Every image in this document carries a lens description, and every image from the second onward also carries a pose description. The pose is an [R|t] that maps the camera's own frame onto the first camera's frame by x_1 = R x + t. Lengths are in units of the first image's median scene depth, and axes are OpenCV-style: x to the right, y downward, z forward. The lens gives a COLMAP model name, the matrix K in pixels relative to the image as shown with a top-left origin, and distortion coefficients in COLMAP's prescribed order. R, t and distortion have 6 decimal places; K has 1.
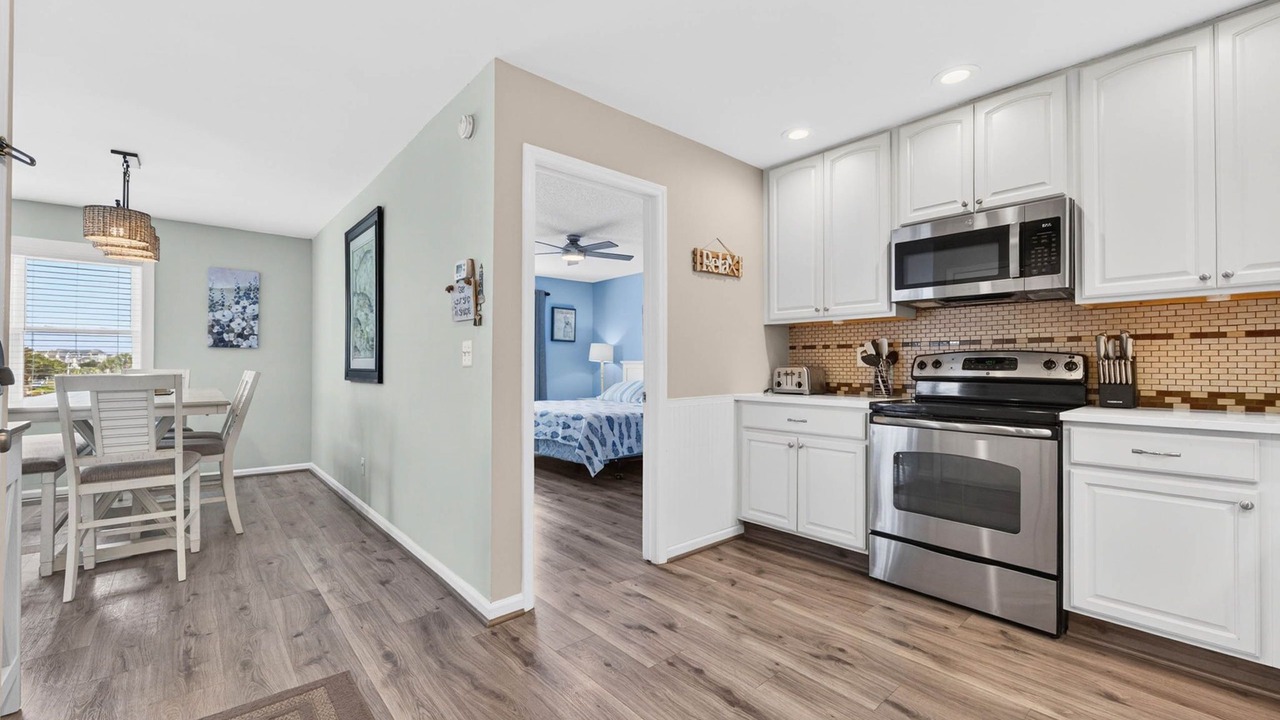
lens RADIAL K [[514.1, 0, 645.2], [0, 514.1, 363.3], [0, 0, 1]] dist [-0.013598, -0.000347]
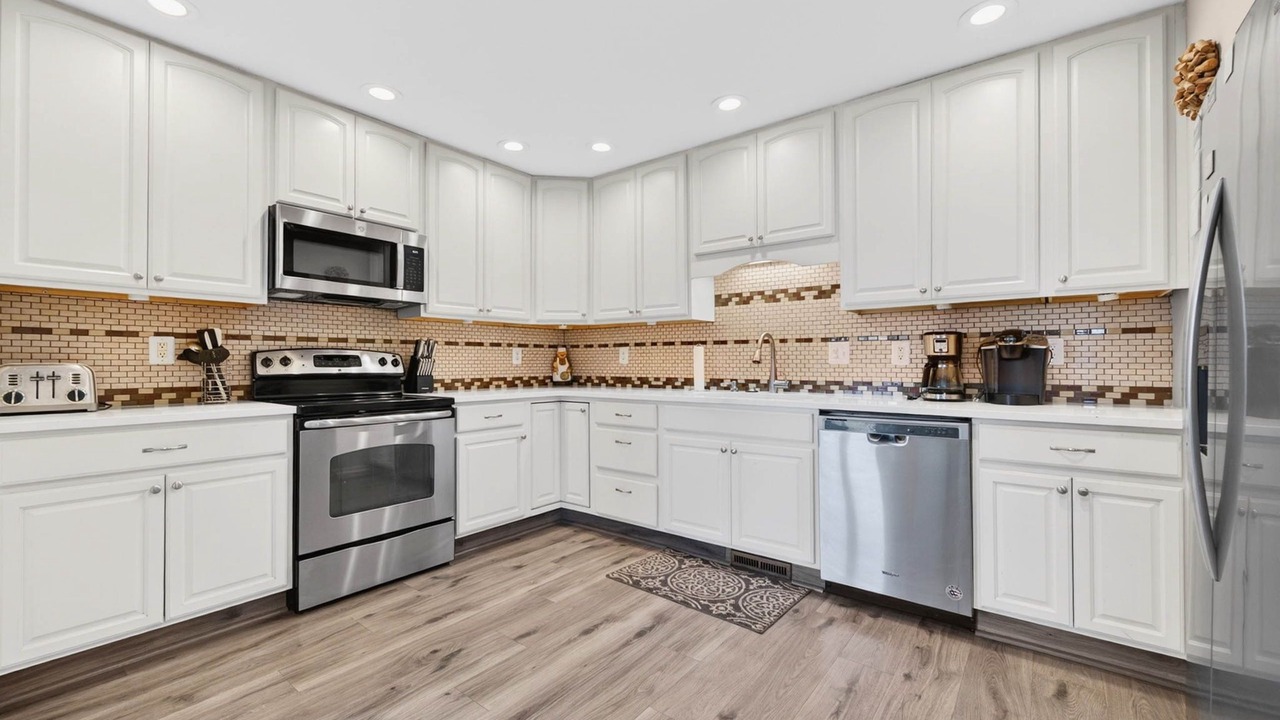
lens RADIAL K [[514.1, 0, 644.8], [0, 514.1, 358.4], [0, 0, 1]] dist [-0.013598, -0.000347]
pose [[-0.202676, 0.005187, 0.979232, -0.497797], [-0.006316, 0.999958, -0.006604, -0.001395], [-0.979225, -0.007523, -0.202635, 0.601466]]
